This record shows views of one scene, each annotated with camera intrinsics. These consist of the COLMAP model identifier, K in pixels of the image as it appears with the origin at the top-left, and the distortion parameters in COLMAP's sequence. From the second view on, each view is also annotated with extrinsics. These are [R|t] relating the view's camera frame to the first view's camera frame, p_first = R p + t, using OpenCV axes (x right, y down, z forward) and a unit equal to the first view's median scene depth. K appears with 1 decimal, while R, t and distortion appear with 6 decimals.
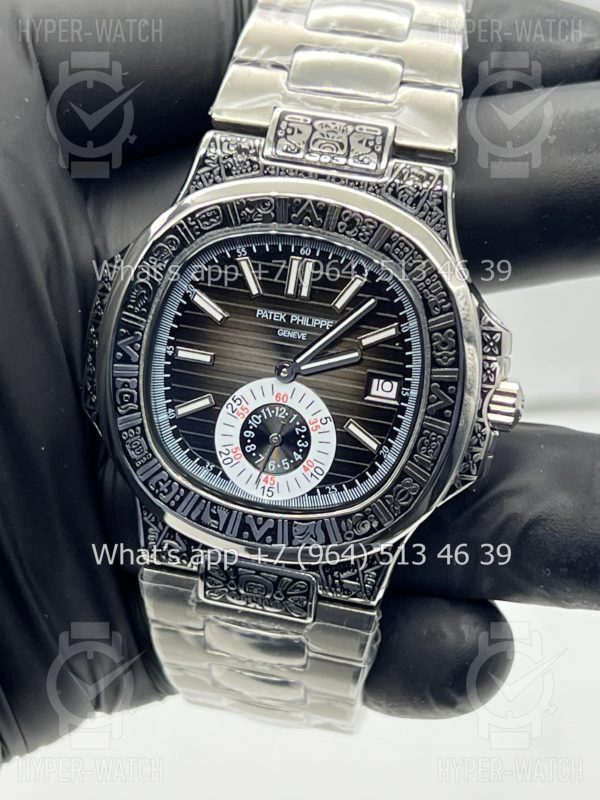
lens RADIAL K [[1818.9, 0, 300.0], [0, 1818.9, 400.0], [0, 0, 1]] dist [0.312465, 0.175564]
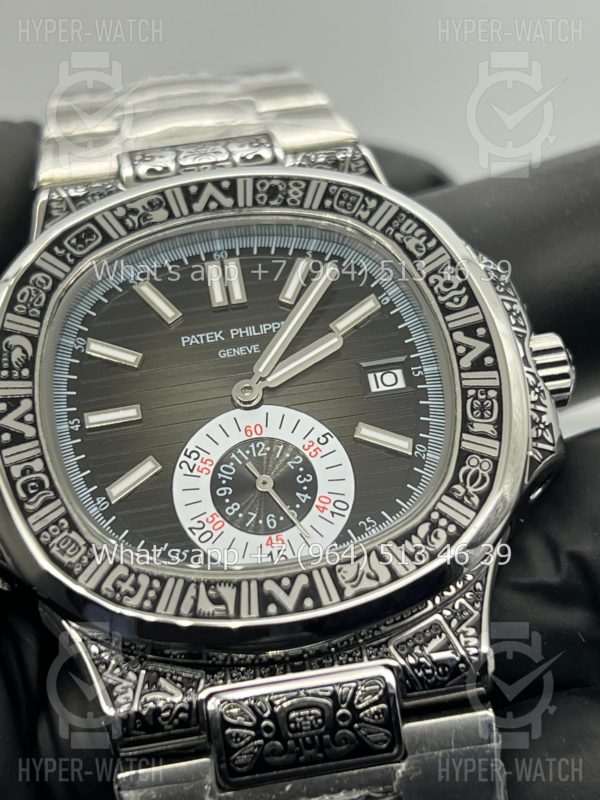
lens RADIAL K [[1845.5, 0, 290.8], [0, 1845.5, 401.4], [0, 0, 1]] dist [0.258201, -0.078095]
pose [[0.932367, -0.206909, 0.296447, -0.202219], [0.340555, 0.777846, -0.528183, 0.364925], [-0.121305, 0.593417, 0.795702, 0.434311]]
